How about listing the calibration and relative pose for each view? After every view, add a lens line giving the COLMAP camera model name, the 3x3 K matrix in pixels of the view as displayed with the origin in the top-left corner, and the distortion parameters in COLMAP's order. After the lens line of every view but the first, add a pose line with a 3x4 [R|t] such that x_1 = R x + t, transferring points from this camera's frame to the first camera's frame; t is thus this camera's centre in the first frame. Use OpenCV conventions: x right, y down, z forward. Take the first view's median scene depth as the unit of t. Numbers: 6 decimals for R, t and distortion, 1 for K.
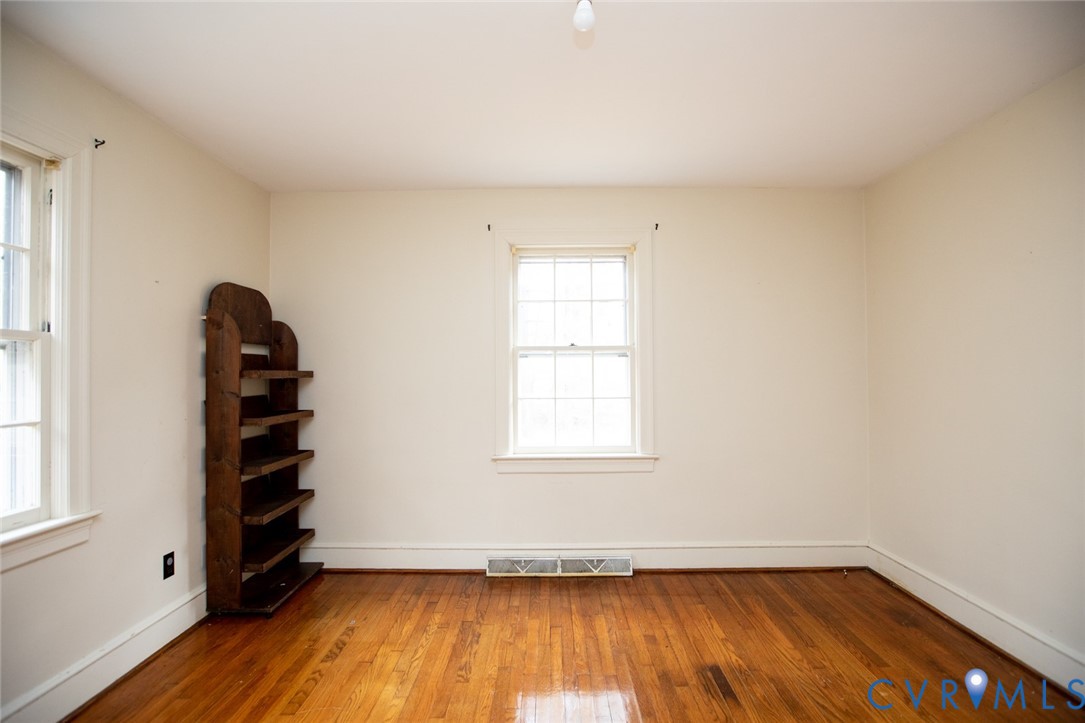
lens RADIAL K [[498.3, 0, 542.5], [0, 498.3, 361.5], [0, 0, 1]] dist [-0.055600, 0.020983]
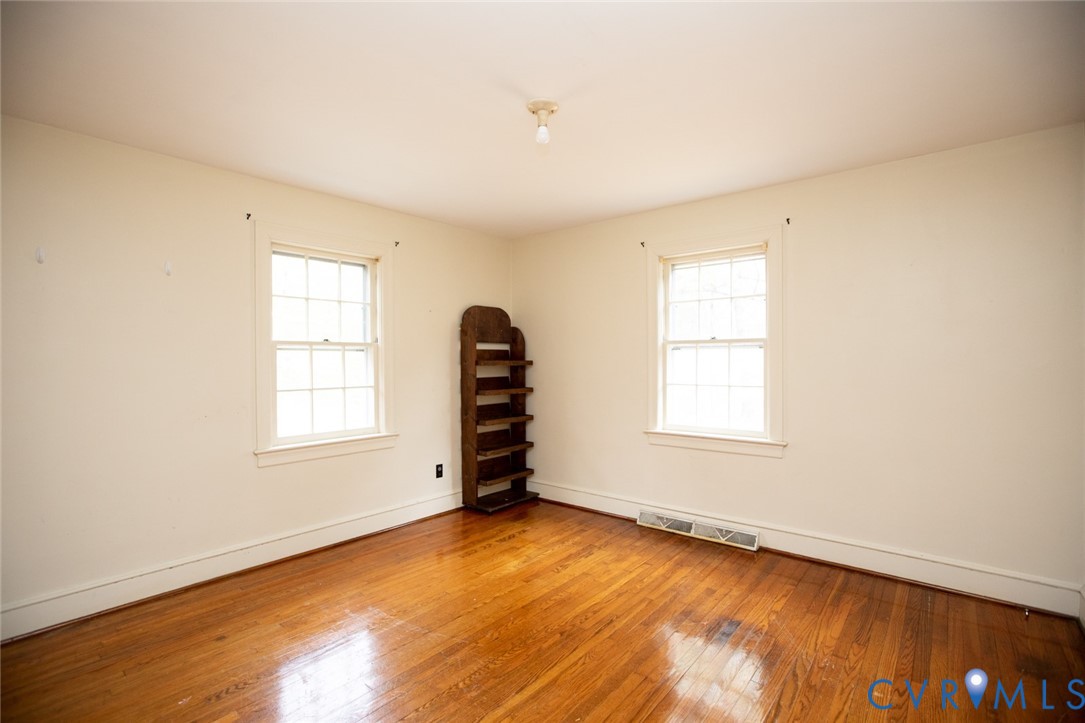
lens RADIAL K [[486.9, 0, 549.8], [0, 486.9, 357.7], [0, 0, 1]] dist [-0.052452, 0.019569]
pose [[0.783967, 0.001280, -0.620801, 0.557858], [0.012131, 0.999775, 0.017380, -0.016005], [0.620684, -0.021157, 0.783776, -0.111959]]
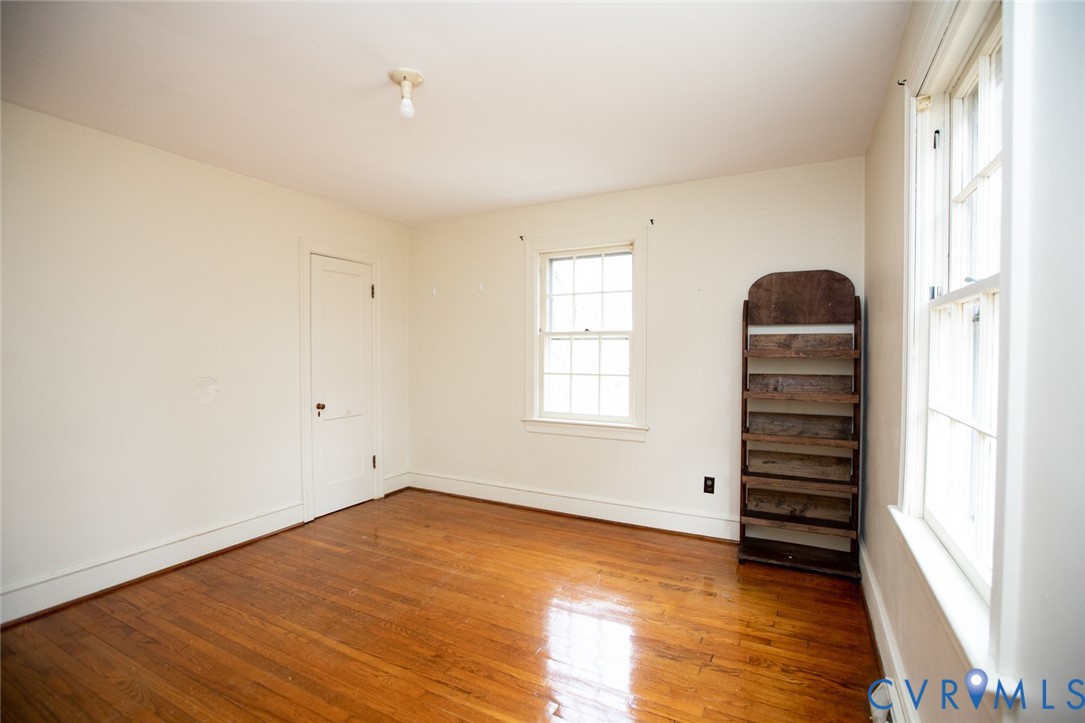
lens RADIAL K [[506.1, 0, 554.4], [0, 506.1, 355.3], [0, 0, 1]] dist [-0.055638, 0.020620]
pose [[-0.433514, 0.018864, -0.900949, 0.665671], [0.020662, 0.999726, 0.010991, 0.007708], [0.900910, -0.013851, -0.433785, 1.075807]]
